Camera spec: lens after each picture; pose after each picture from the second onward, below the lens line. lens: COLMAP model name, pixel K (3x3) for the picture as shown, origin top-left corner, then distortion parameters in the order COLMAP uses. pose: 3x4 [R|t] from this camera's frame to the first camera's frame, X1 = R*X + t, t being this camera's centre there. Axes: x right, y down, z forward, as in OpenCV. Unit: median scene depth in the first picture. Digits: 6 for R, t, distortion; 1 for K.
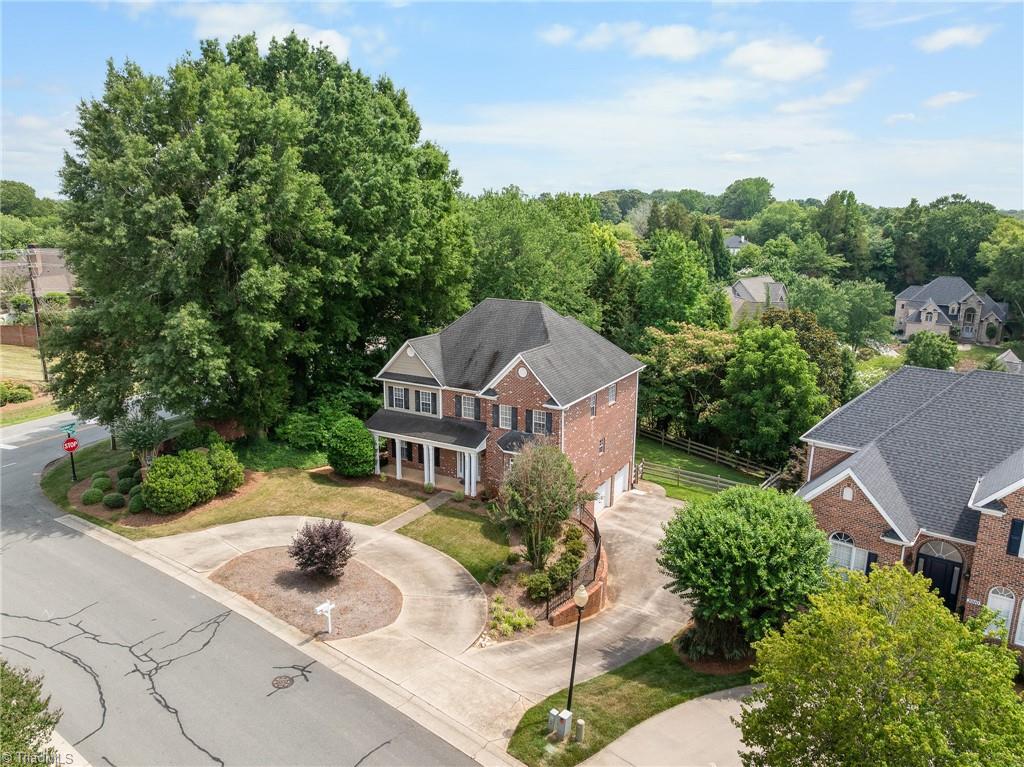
lens RADIAL K [[720.5, 0, 507.6], [0, 720.5, 378.0], [0, 0, 1]] dist [-0.049962, 0.019665]
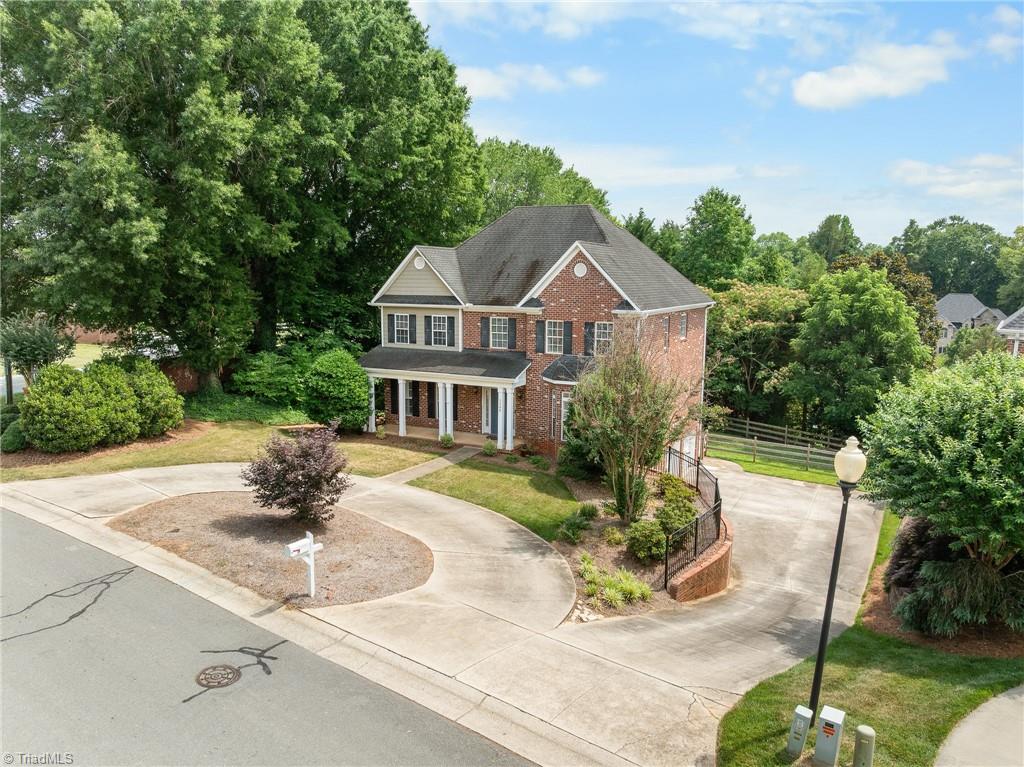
lens RADIAL K [[720.5, 0, 507.6], [0, 720.5, 378.0], [0, 0, 1]] dist [-0.049962, 0.019665]
pose [[0.999211, -0.004705, 0.039437, -0.084914], [0.007982, 0.996488, -0.083355, 0.167552], [-0.038907, 0.083604, 0.995739, 0.307170]]
